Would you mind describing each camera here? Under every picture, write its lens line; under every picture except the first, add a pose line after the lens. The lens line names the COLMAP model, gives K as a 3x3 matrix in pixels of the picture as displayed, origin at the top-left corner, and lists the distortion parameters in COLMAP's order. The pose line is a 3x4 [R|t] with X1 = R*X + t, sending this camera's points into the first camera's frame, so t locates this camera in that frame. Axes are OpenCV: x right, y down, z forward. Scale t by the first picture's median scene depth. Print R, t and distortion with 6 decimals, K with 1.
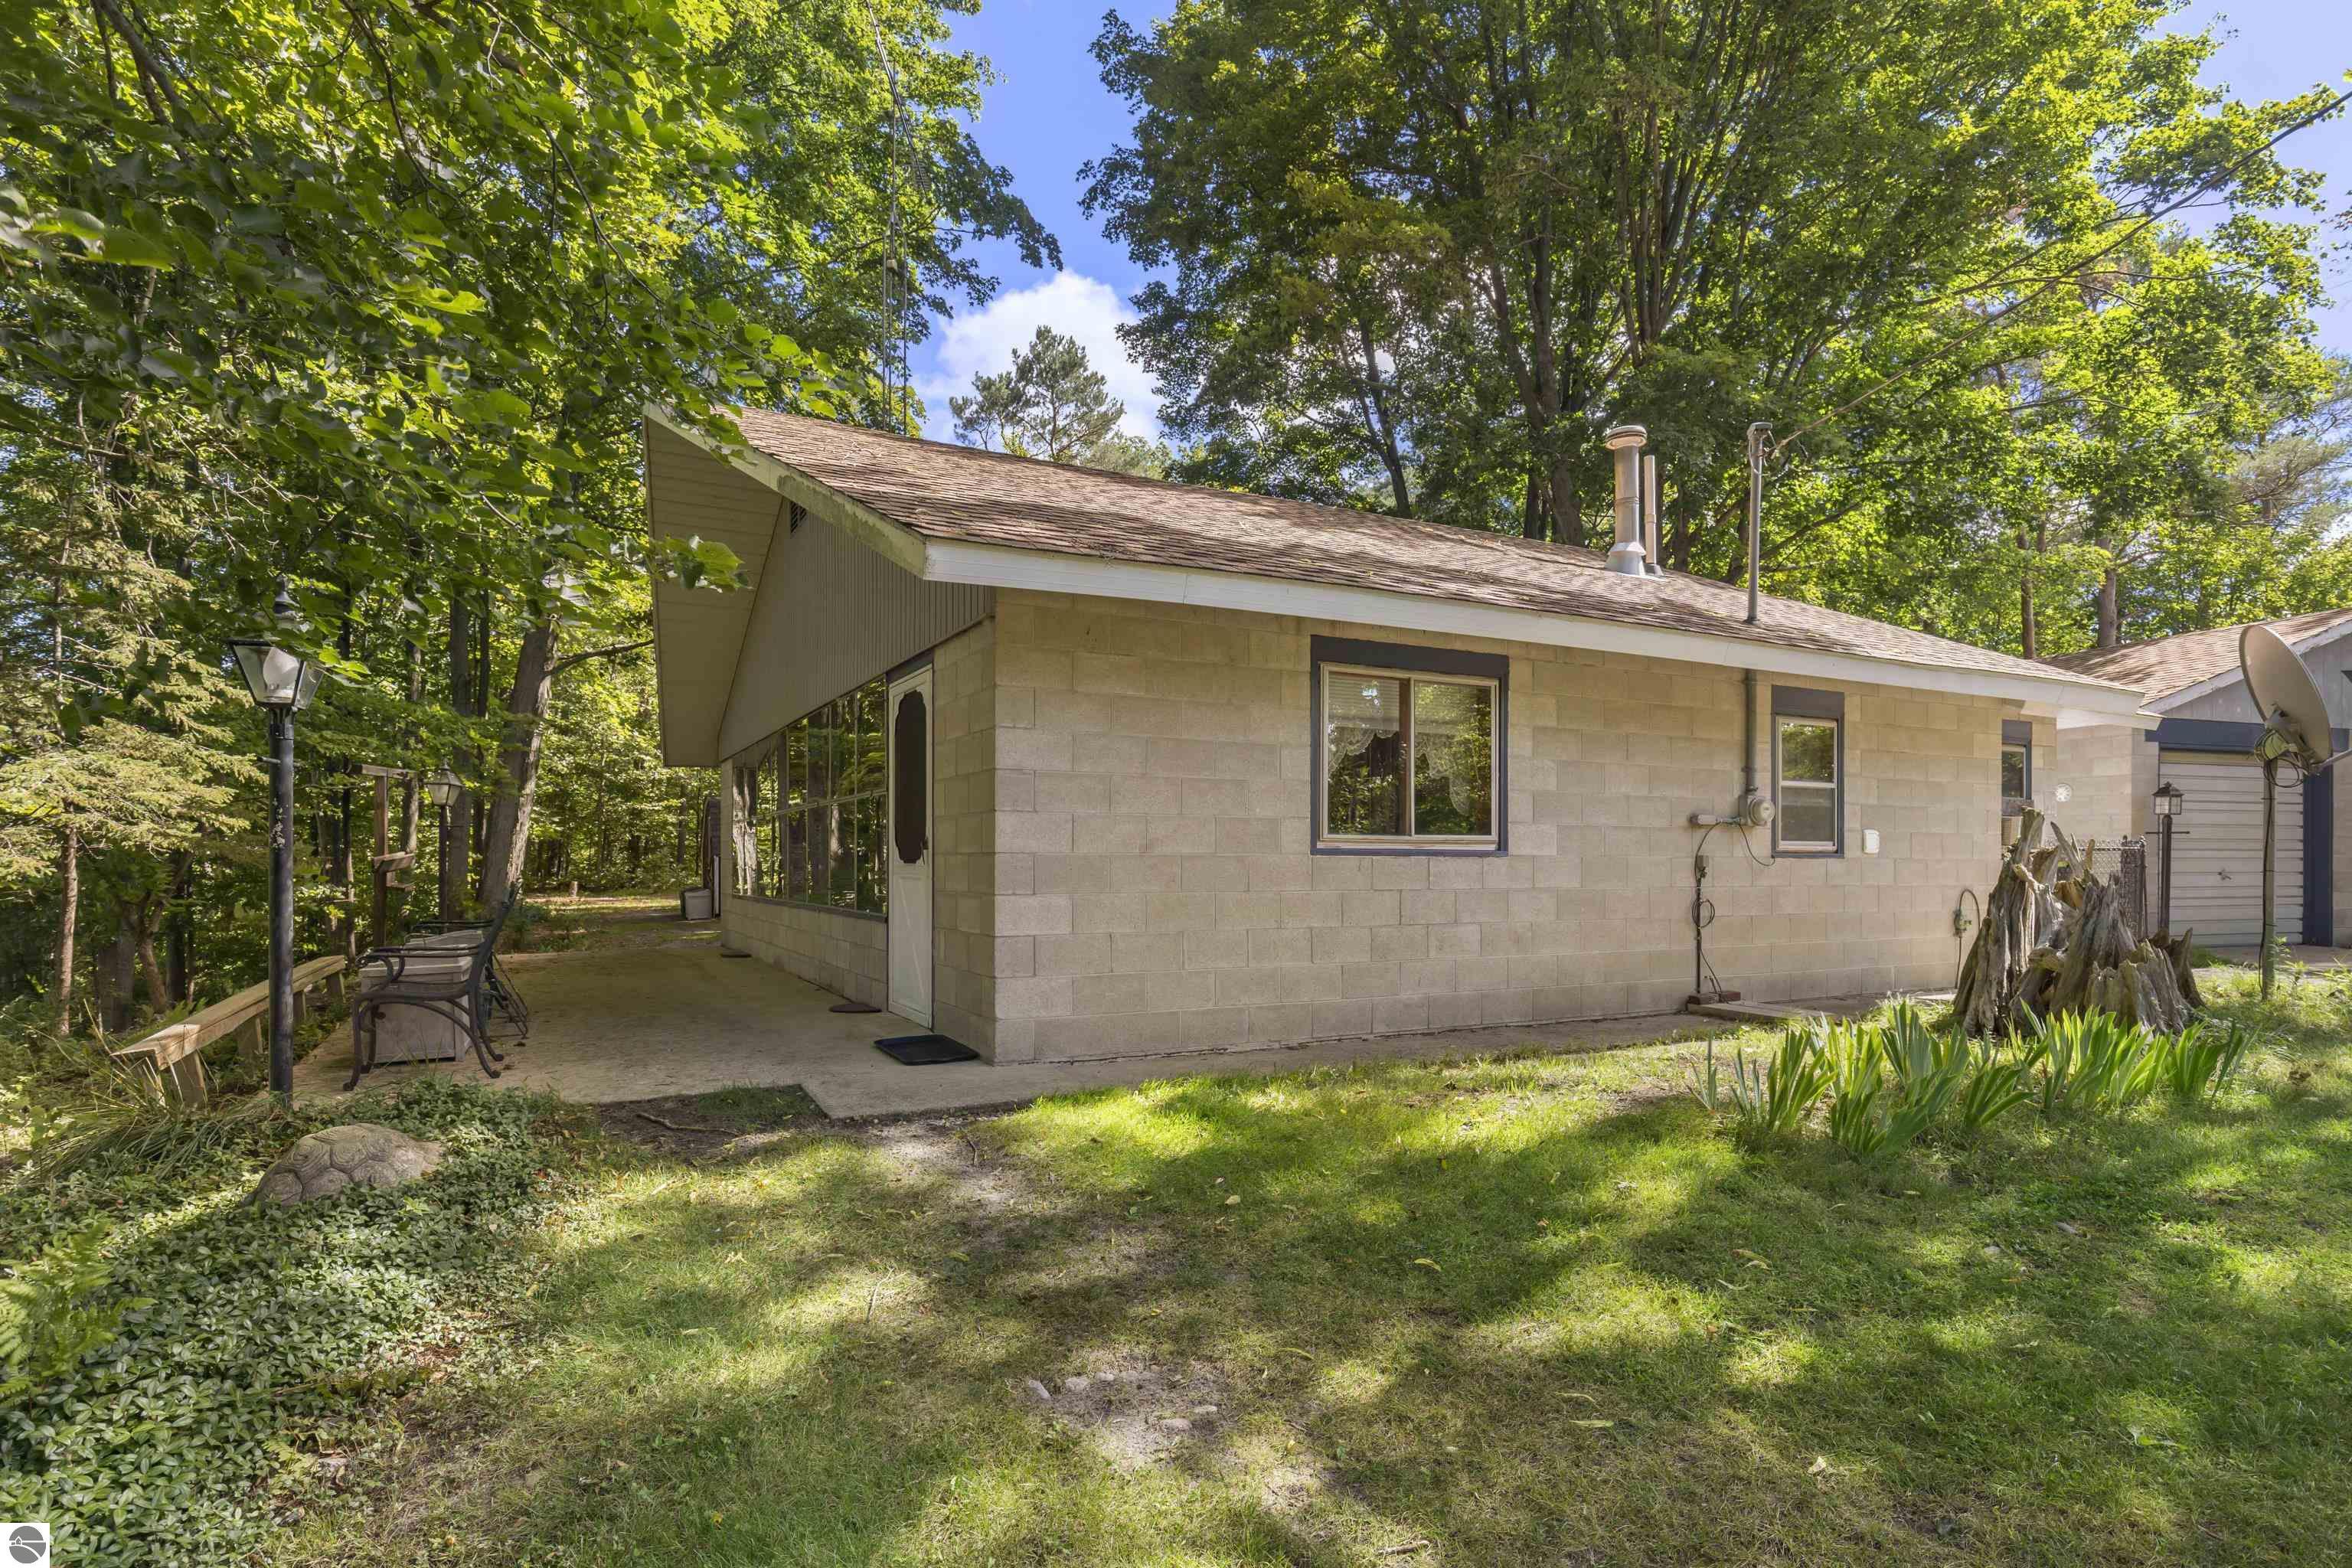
lens RADIAL K [[1293.1, 0, 1177.4], [0, 1293.1, 804.4], [0, 0, 1]] dist [0.001092, 0.000070]
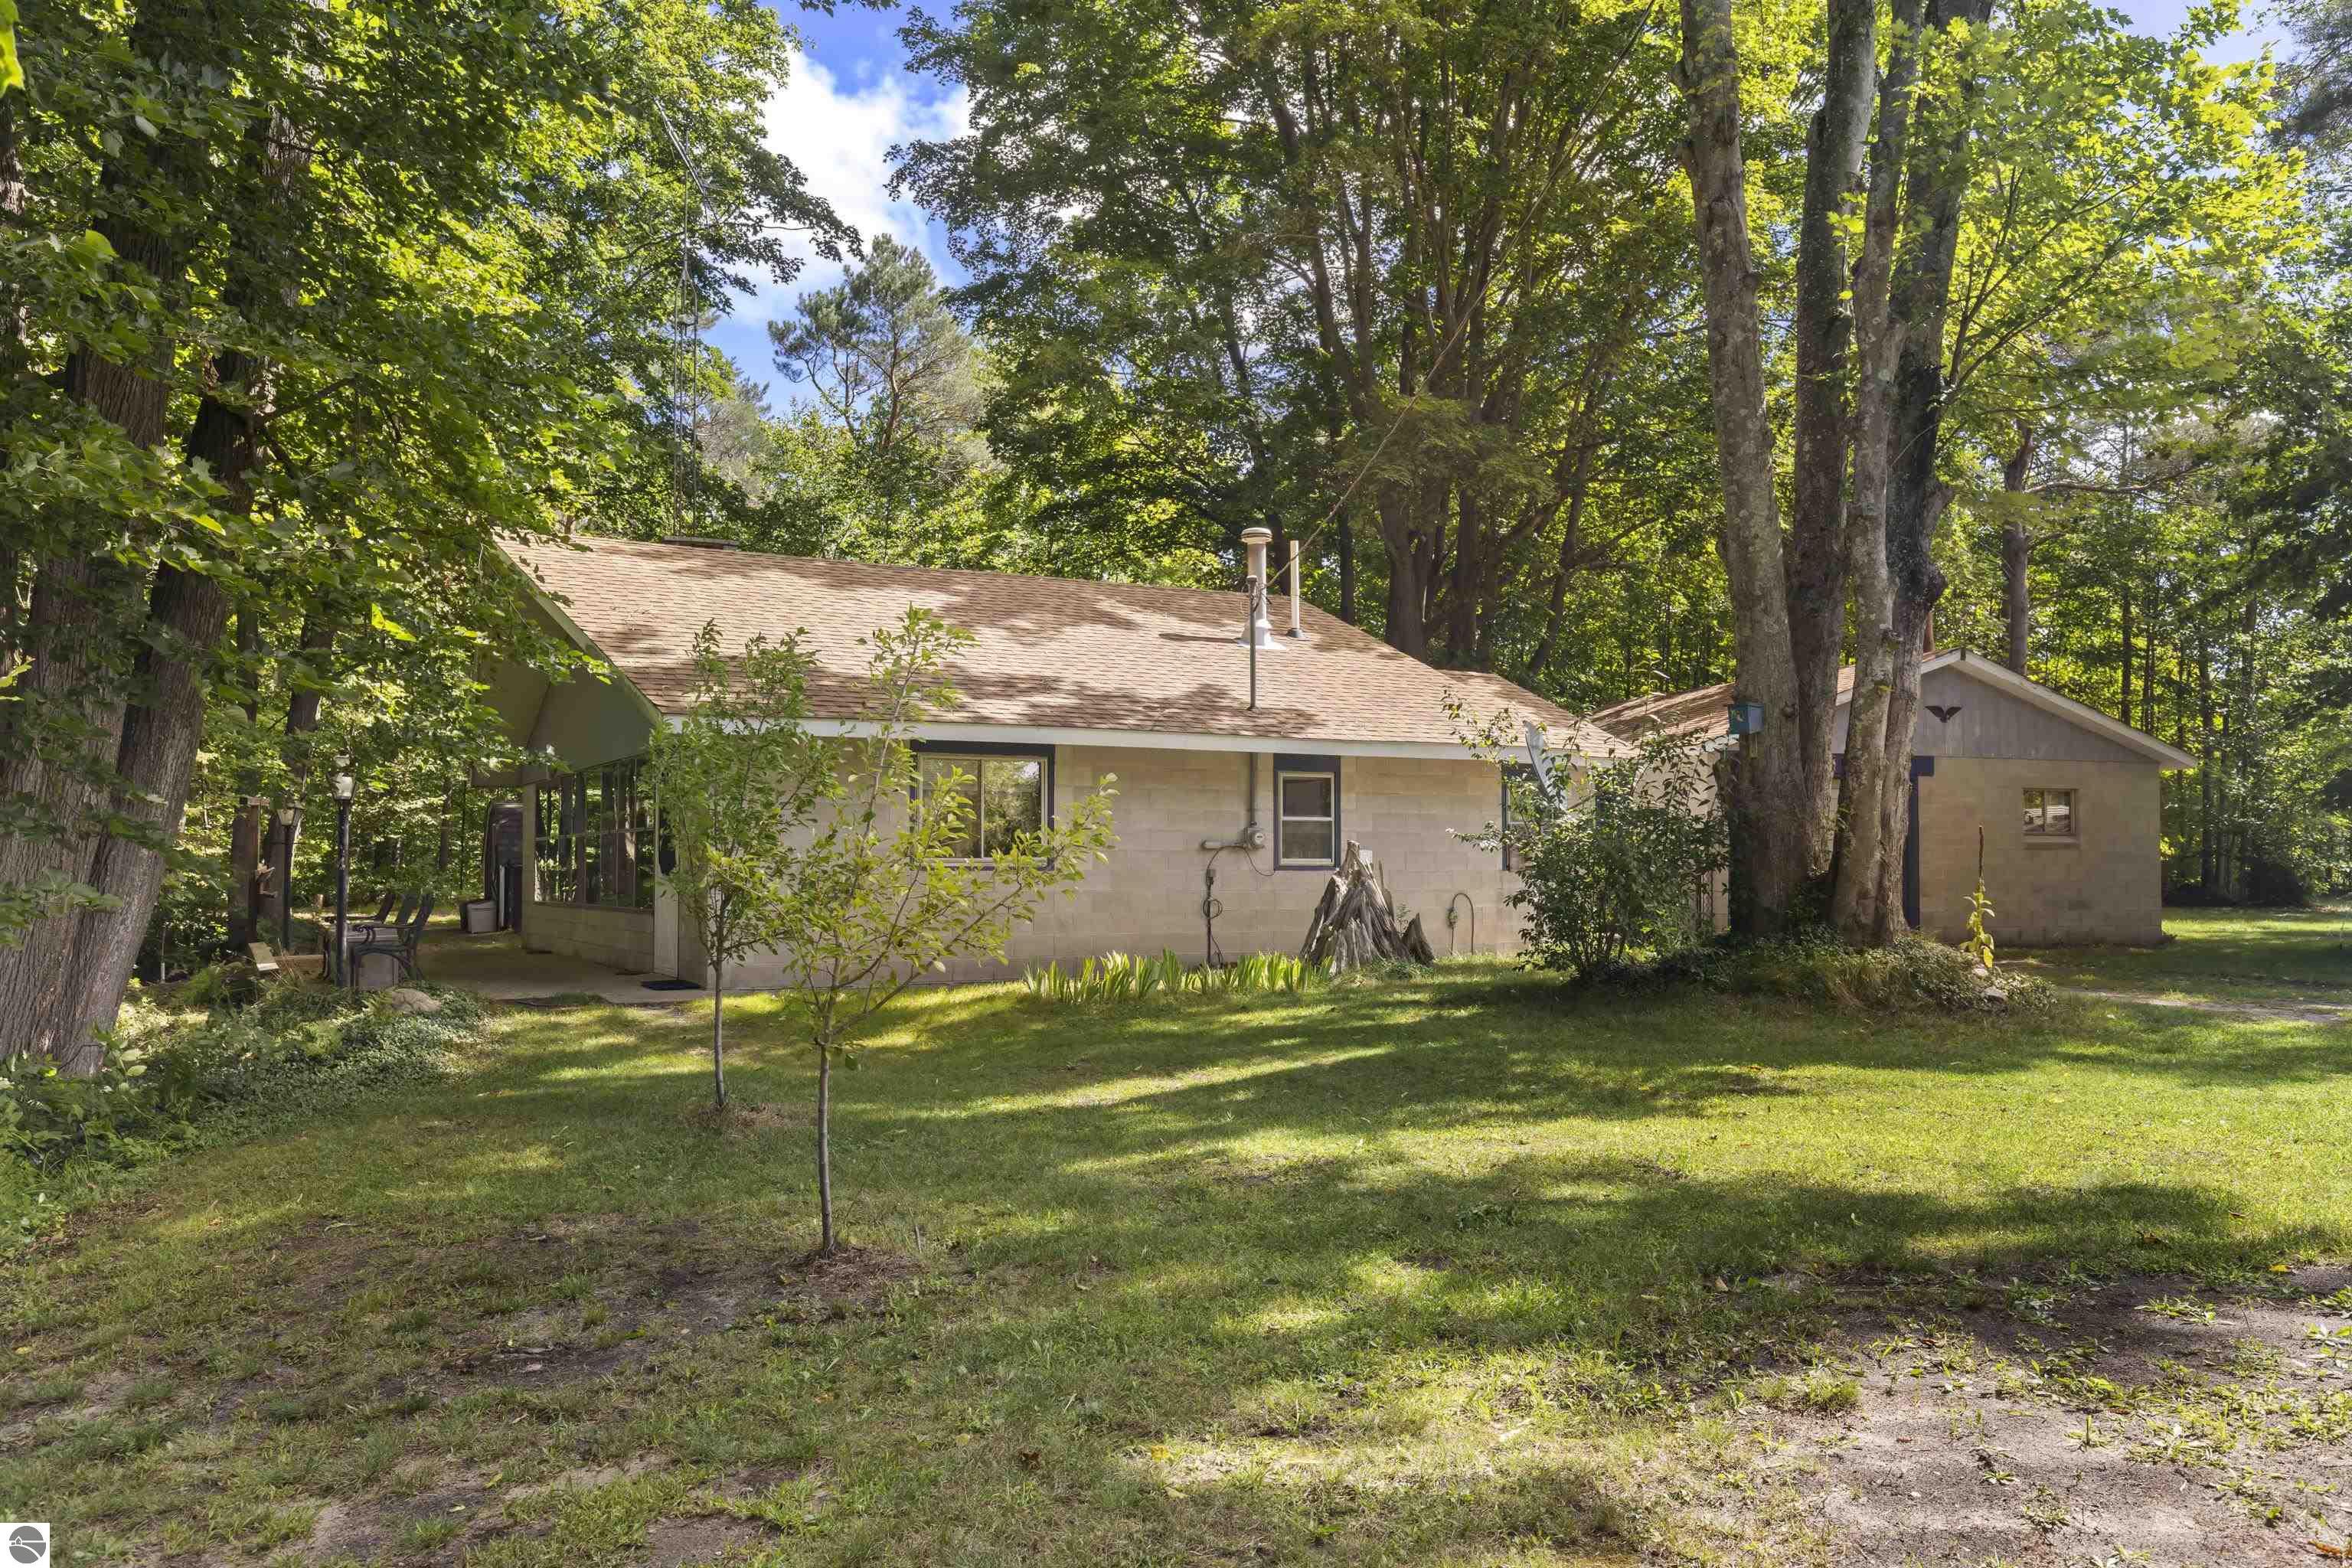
lens RADIAL K [[1819.7, 0, 1175.4], [0, 1819.7, 772.3], [0, 0, 1]] dist [-0.013816, 0.000266]
pose [[0.999570, -0.000249, 0.029310, 0.098621], [0.000530, 0.999954, -0.009578, -0.016654], [-0.029306, 0.009589, 0.999524, -0.348725]]
